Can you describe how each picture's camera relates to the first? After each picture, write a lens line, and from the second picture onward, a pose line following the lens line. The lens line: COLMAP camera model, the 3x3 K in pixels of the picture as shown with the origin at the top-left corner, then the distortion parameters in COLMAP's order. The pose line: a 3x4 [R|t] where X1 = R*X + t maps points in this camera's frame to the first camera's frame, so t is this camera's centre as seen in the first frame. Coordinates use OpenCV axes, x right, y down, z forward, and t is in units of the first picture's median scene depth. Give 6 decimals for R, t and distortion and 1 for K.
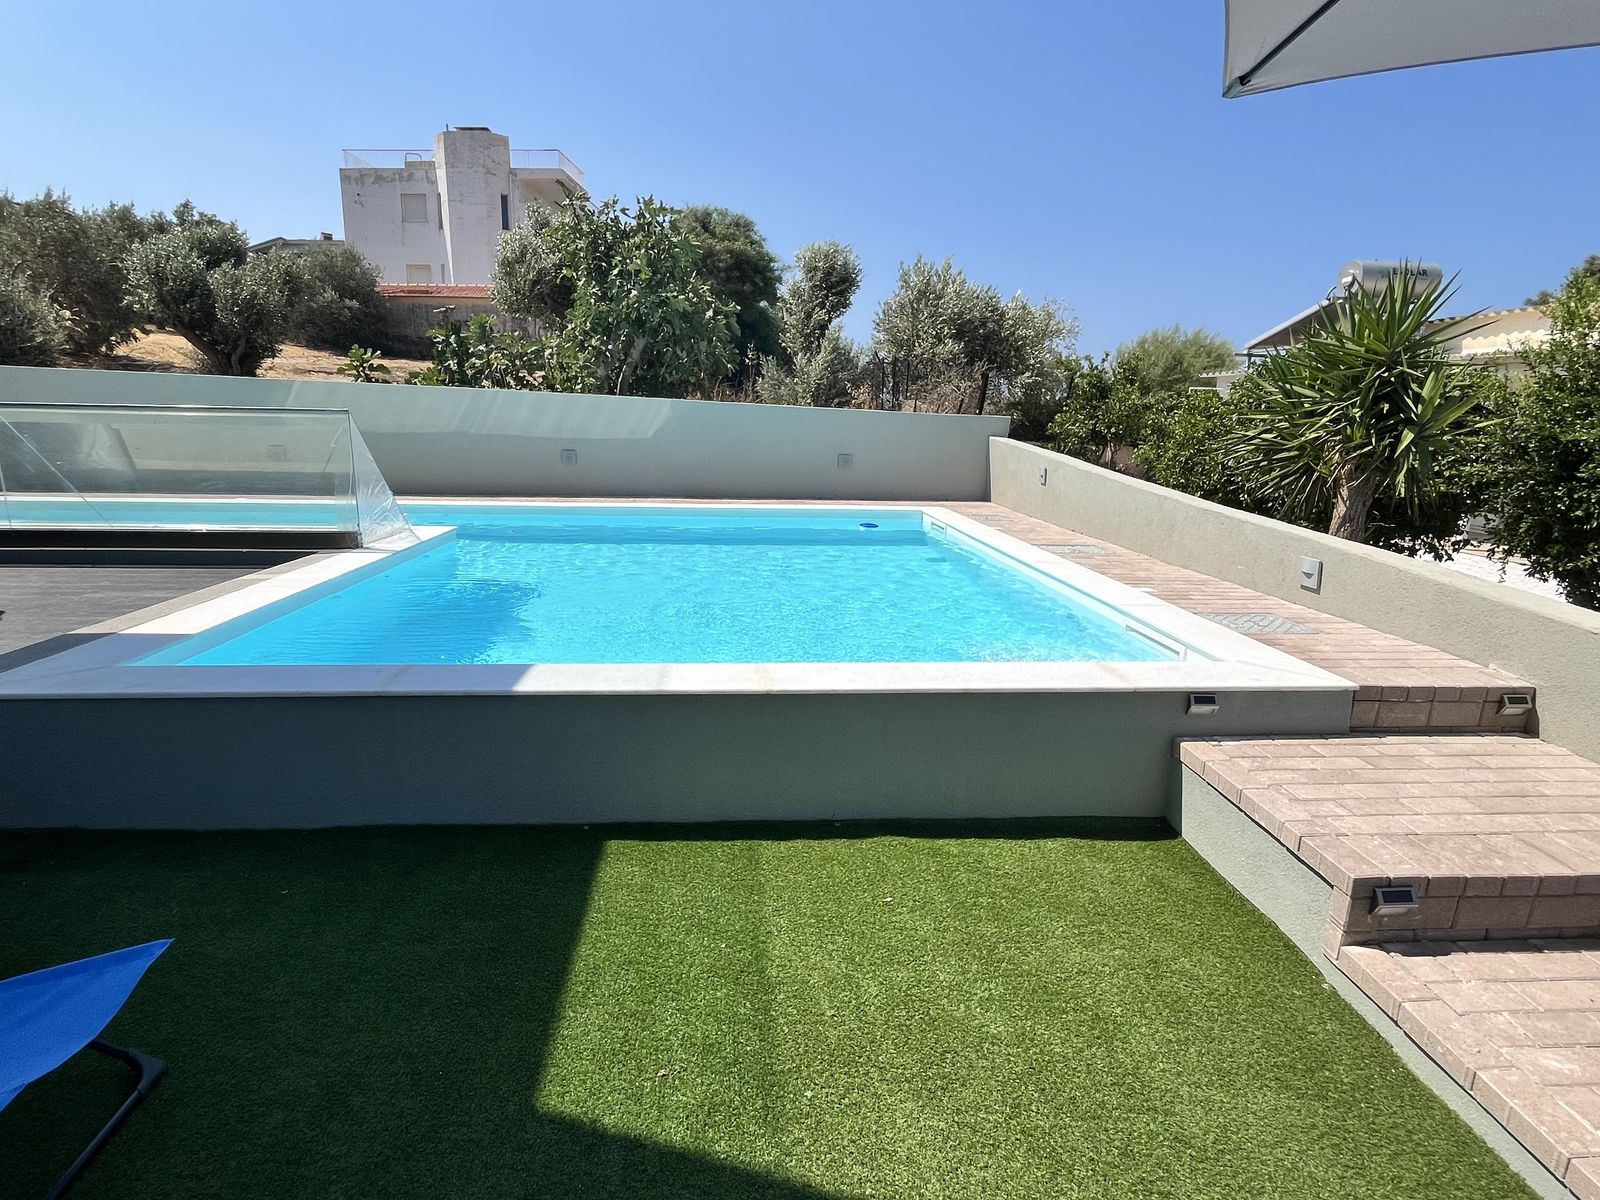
lens RADIAL K [[795.0, 0, 785.6], [0, 795.0, 605.5], [0, 0, 1]] dist [-0.004482, -0.000659]
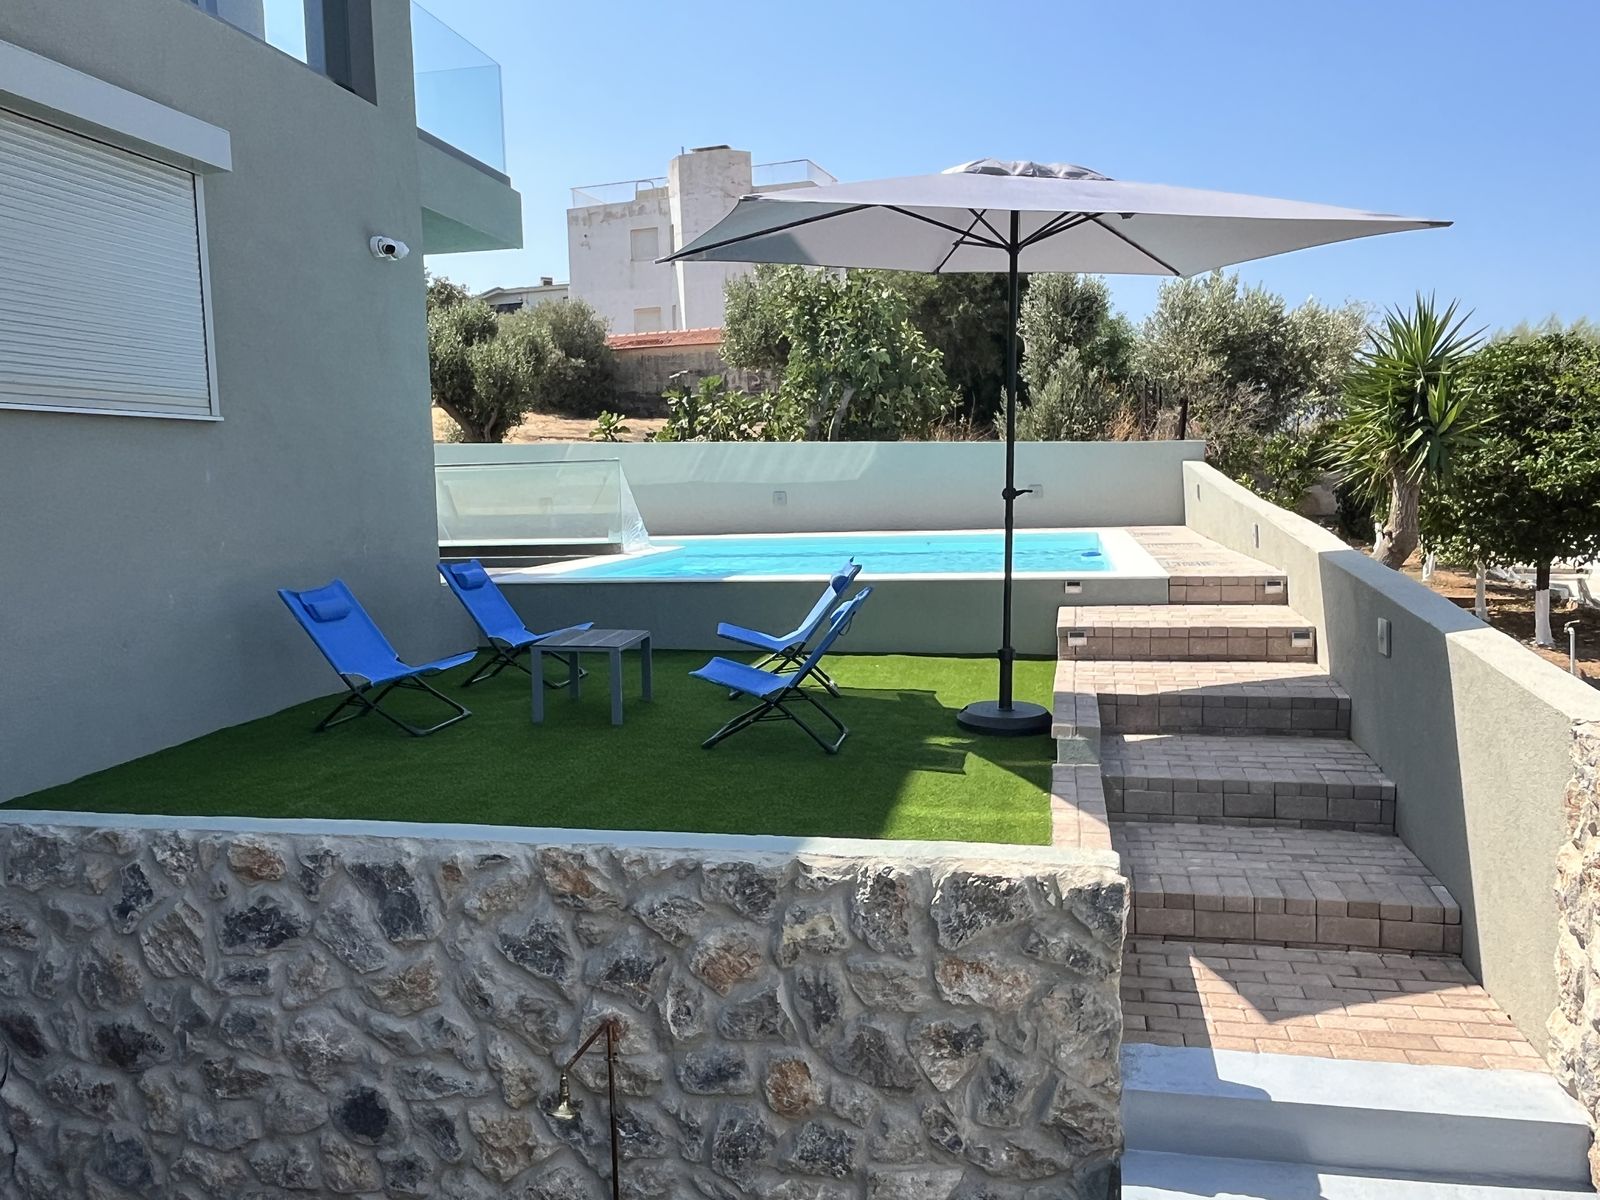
lens RADIAL K [[1211.4, 0, 802.4], [0, 1211.4, 598.4], [0, 0, 1]] dist [-0.004250, -0.003015]
pose [[0.958661, -0.019582, -0.283877, 0.193352], [-0.017678, 0.991603, -0.128102, 0.138287], [0.284002, 0.127825, 0.950265, -0.476553]]
